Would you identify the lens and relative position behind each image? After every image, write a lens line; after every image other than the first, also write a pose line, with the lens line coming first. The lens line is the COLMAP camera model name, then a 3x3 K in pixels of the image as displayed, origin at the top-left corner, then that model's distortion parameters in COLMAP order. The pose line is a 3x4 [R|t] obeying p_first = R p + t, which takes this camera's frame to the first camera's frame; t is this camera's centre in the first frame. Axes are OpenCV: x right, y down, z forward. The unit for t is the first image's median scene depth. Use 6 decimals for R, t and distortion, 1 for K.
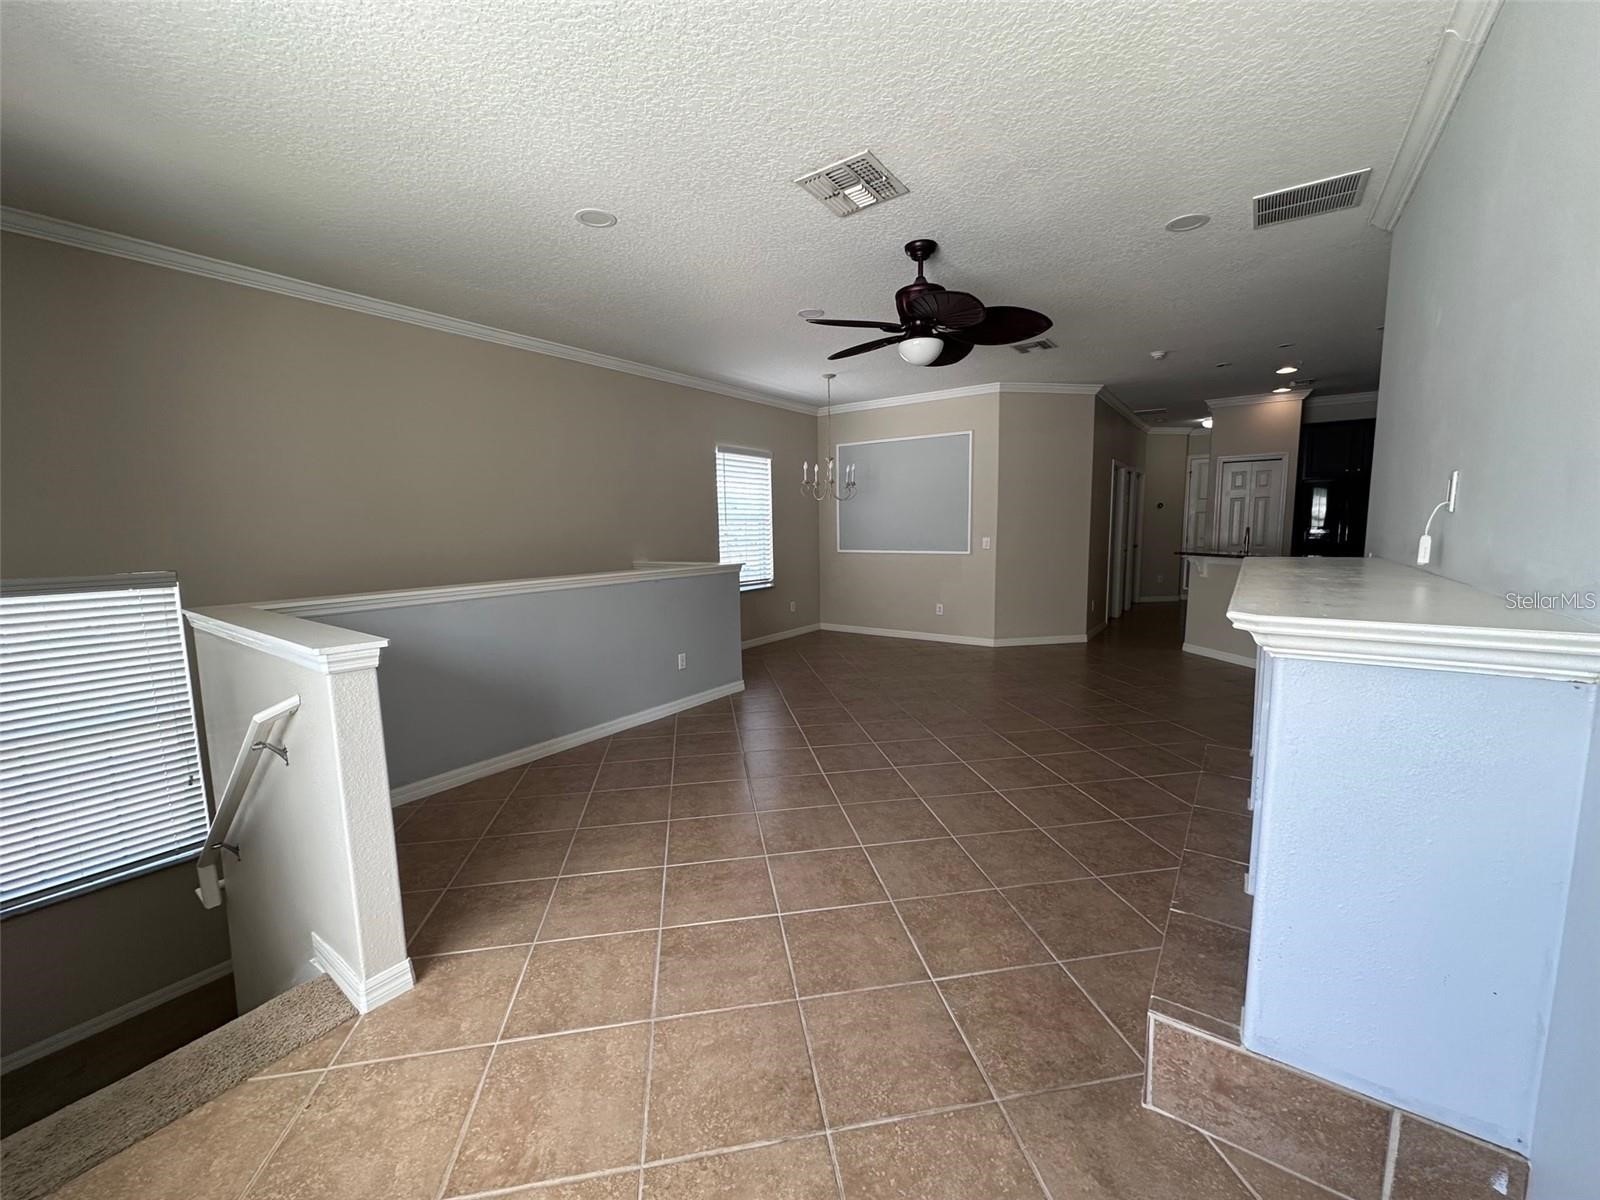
lens RADIAL K [[651.7, 0, 800.0], [0, 651.7, 600.0], [0, 0, 1]] dist [-0.015239, 0.000454]
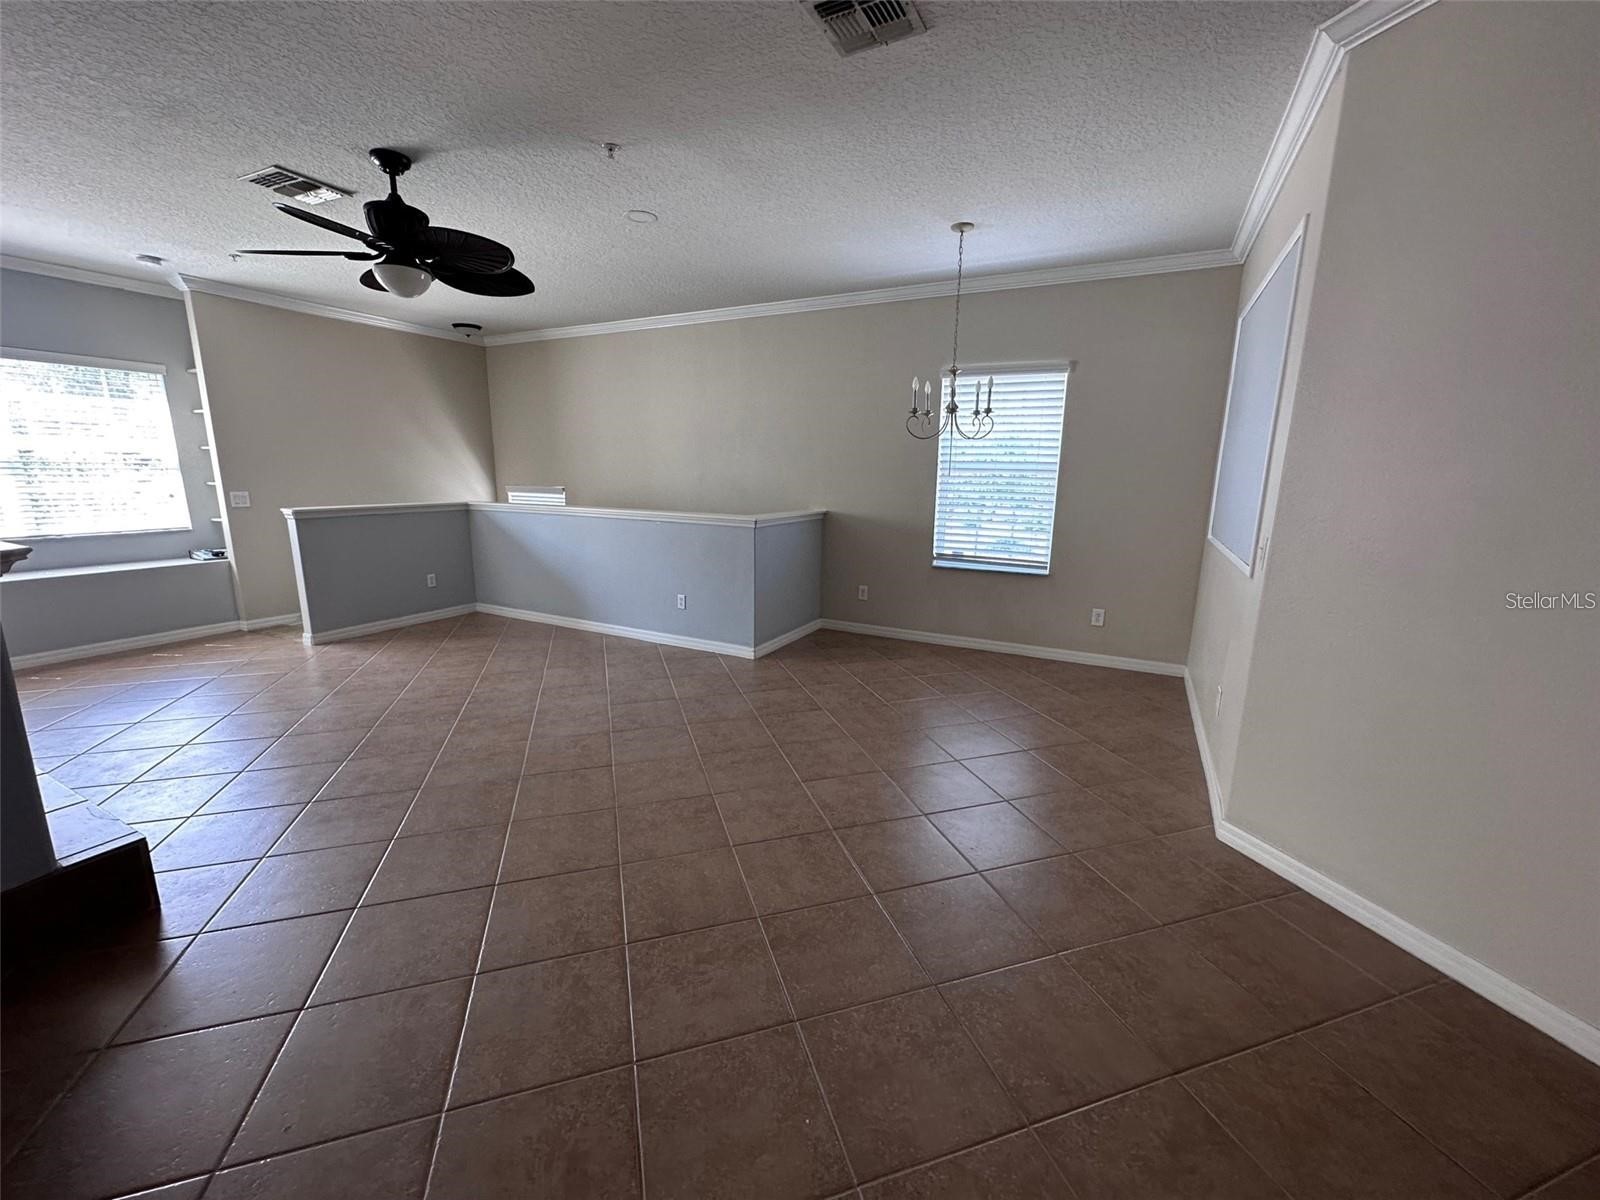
lens RADIAL K [[637.0, 0, 800.0], [0, 637.0, 600.0], [0, 0, 1]] dist [-0.001117, -0.000211]
pose [[0.125416, 0.214424, -0.968655, 0.654650], [-0.129304, 0.971569, 0.198327, -0.108083], [0.983642, 0.100378, 0.149576, 0.790546]]
